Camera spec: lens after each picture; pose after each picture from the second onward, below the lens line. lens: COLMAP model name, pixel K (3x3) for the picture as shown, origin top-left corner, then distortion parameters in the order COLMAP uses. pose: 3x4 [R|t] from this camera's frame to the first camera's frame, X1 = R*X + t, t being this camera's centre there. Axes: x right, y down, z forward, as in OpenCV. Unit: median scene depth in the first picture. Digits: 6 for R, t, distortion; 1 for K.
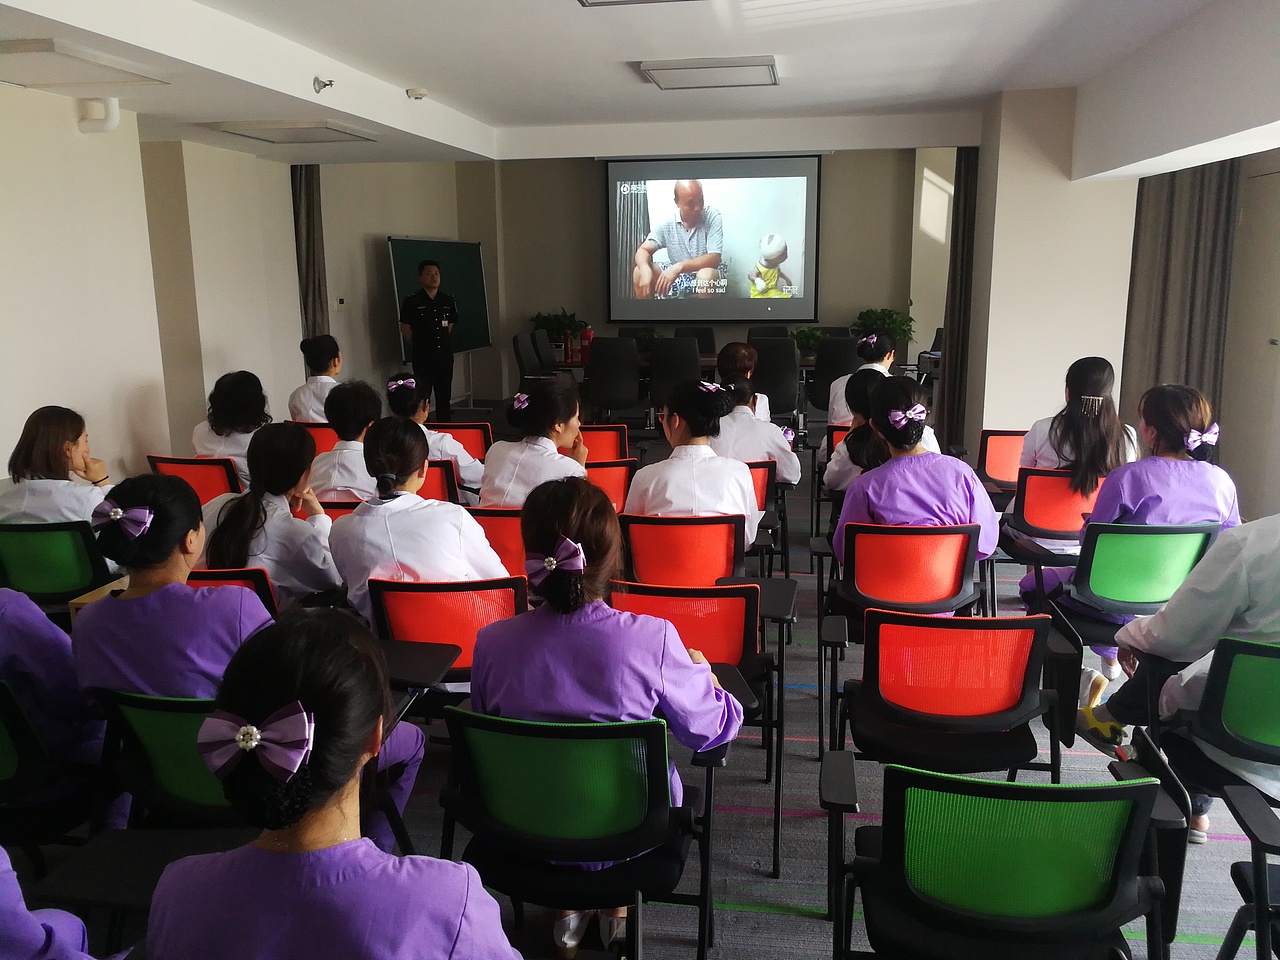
lens RADIAL K [[1023.9, 0, 643.3], [0, 1023.9, 487.5], [0, 0, 1]] dist [0.017937, -0.020246]
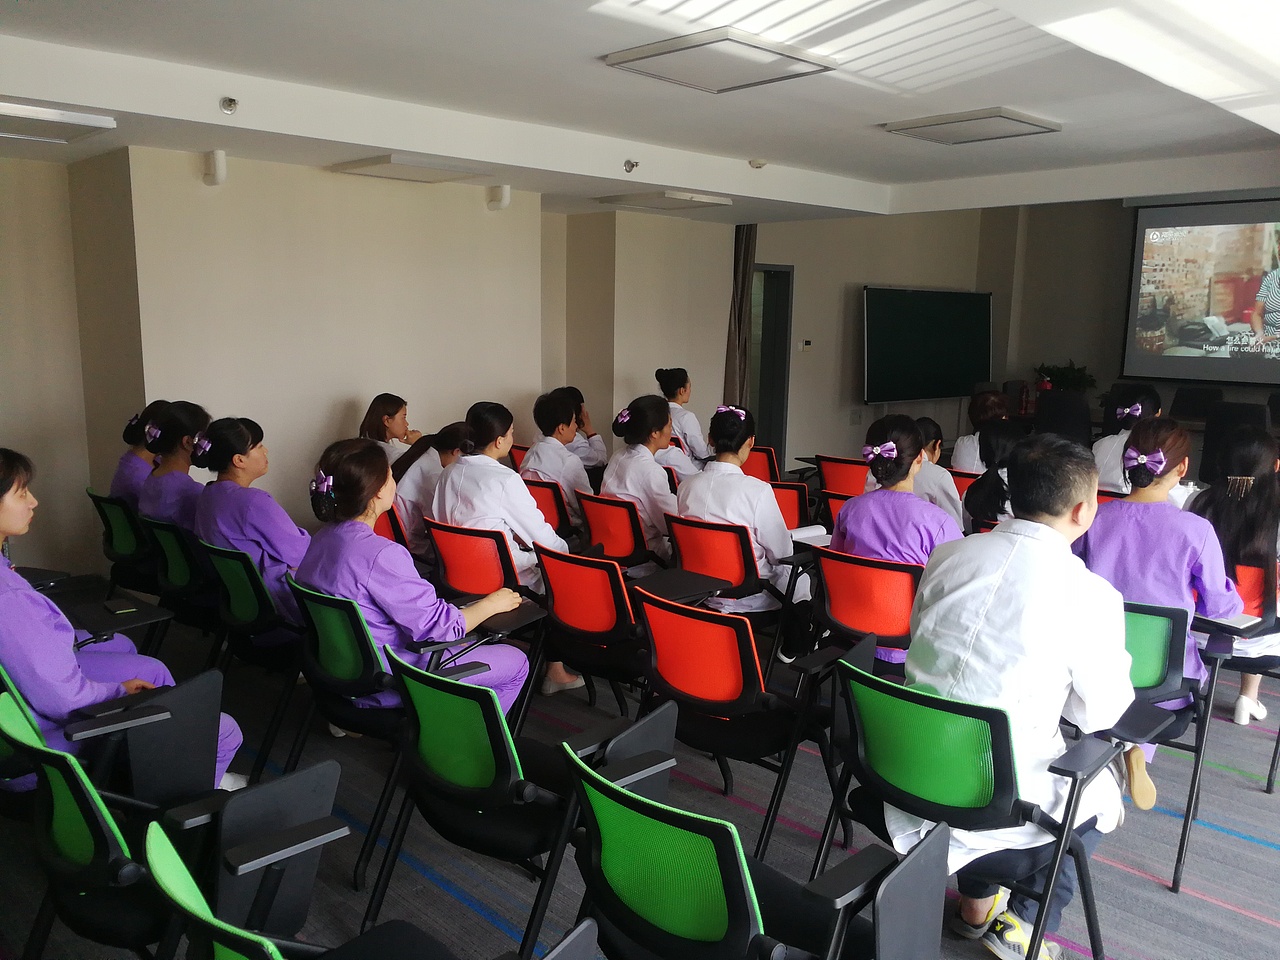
lens RADIAL K [[1023.9, 0, 644.2], [0, 1023.9, 486.4], [0, 0, 1]] dist [0.017937, -0.020246]
pose [[0.800240, 0.120731, -0.587401, 0.465316], [-0.149158, 0.988813, 0.000032, -0.000383], [0.580834, 0.087590, 0.809296, 0.011352]]
